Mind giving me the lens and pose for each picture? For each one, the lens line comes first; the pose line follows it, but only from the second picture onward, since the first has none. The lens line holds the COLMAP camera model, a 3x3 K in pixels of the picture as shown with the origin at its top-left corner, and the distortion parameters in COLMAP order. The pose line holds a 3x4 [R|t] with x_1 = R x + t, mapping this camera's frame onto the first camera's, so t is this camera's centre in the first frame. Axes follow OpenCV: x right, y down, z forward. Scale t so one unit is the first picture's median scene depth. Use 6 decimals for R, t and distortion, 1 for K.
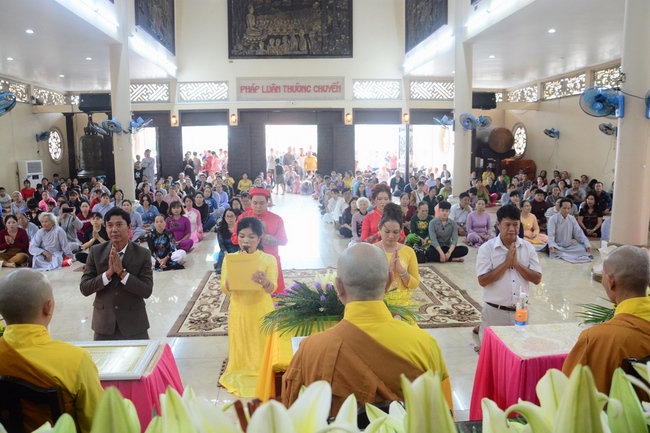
lens RADIAL K [[509.3, 0, 325.0], [0, 509.3, 216.5], [0, 0, 1]] dist [-0.160422, 0.128518]
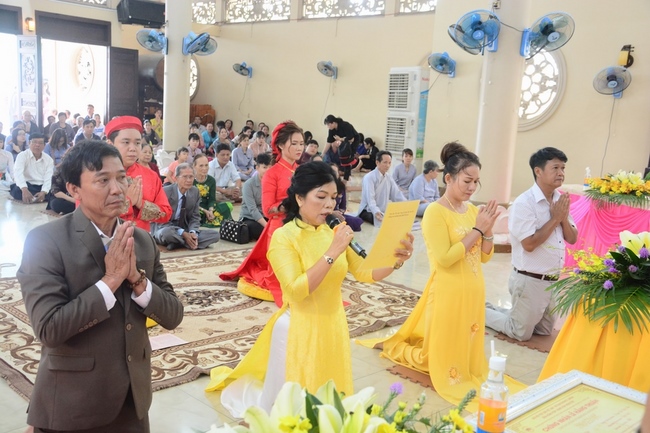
lens RADIAL K [[706.6, 0, 326.2], [0, 706.6, 219.2], [0, 0, 1]] dist [0.002486, 0.227190]
pose [[0.760371, -0.053002, 0.647322, -0.149383], [0.025127, 0.998319, 0.052226, 0.005680], [-0.649002, -0.023446, 0.760425, 0.090361]]
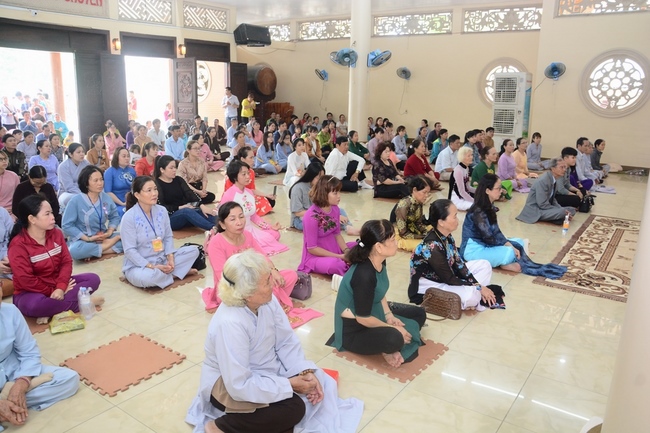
lens RADIAL K [[509.3, 0, 325.0], [0, 509.3, 216.5], [0, 0, 1]] dist [-0.160422, 0.128518]
pose [[0.629678, -0.163878, 0.759374, -0.337600], [0.087822, 0.986247, 0.140016, -0.029413], [-0.771876, -0.021475, 0.635410, 0.340871]]
